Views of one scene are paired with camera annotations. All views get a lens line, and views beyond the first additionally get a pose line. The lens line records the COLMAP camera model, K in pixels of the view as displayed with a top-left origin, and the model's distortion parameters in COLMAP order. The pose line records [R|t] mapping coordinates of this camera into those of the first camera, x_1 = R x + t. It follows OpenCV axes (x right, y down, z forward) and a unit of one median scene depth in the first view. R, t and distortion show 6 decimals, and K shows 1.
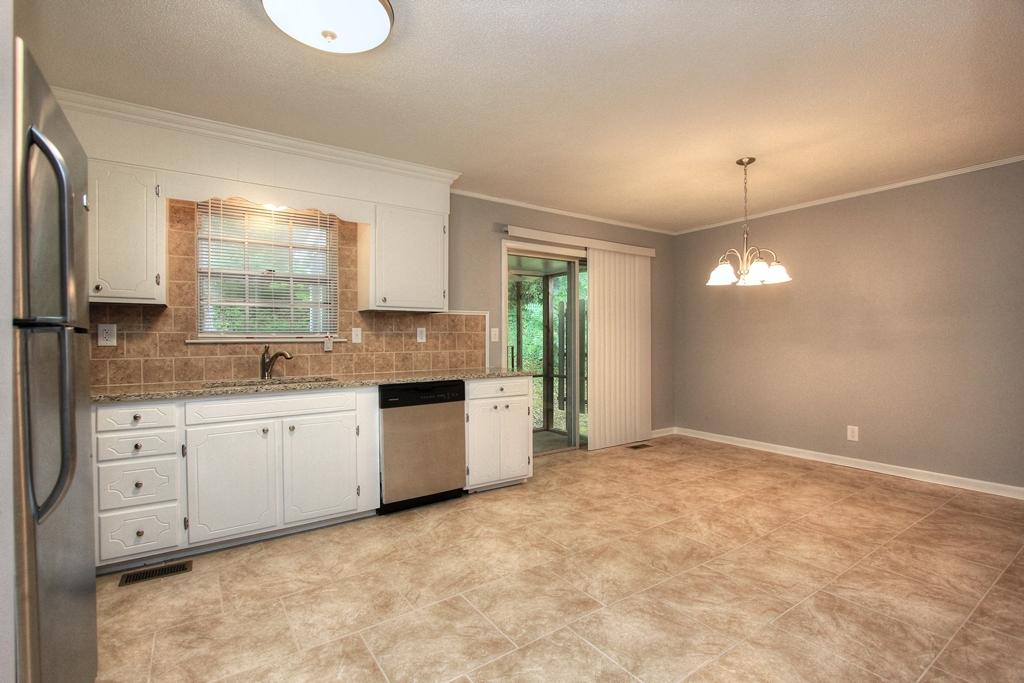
lens RADIAL K [[470.2, 0, 510.2], [0, 470.2, 342.2], [0, 0, 1]] dist [-0.015939, 0.002688]
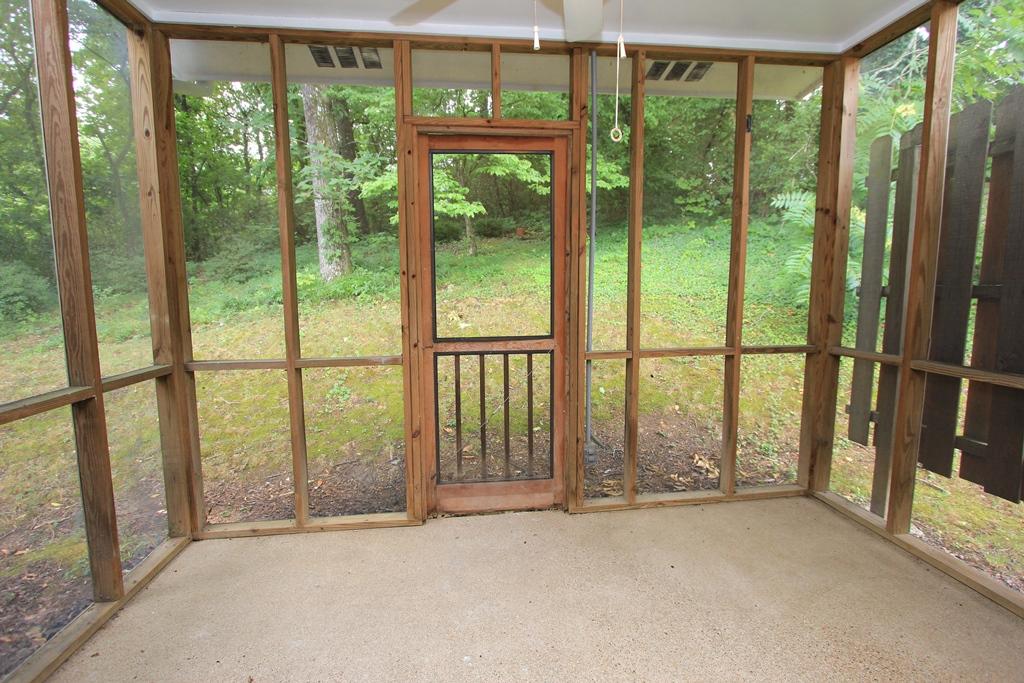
lens RADIAL K [[470.2, 0, 510.7], [0, 470.2, 339.4], [0, 0, 1]] dist [-0.015939, 0.002688]
pose [[0.884645, 0.051568, -0.463405, 0.075098], [-0.000330, 0.993934, 0.109976, 0.052030], [0.466266, -0.097137, 0.879296, 1.271247]]
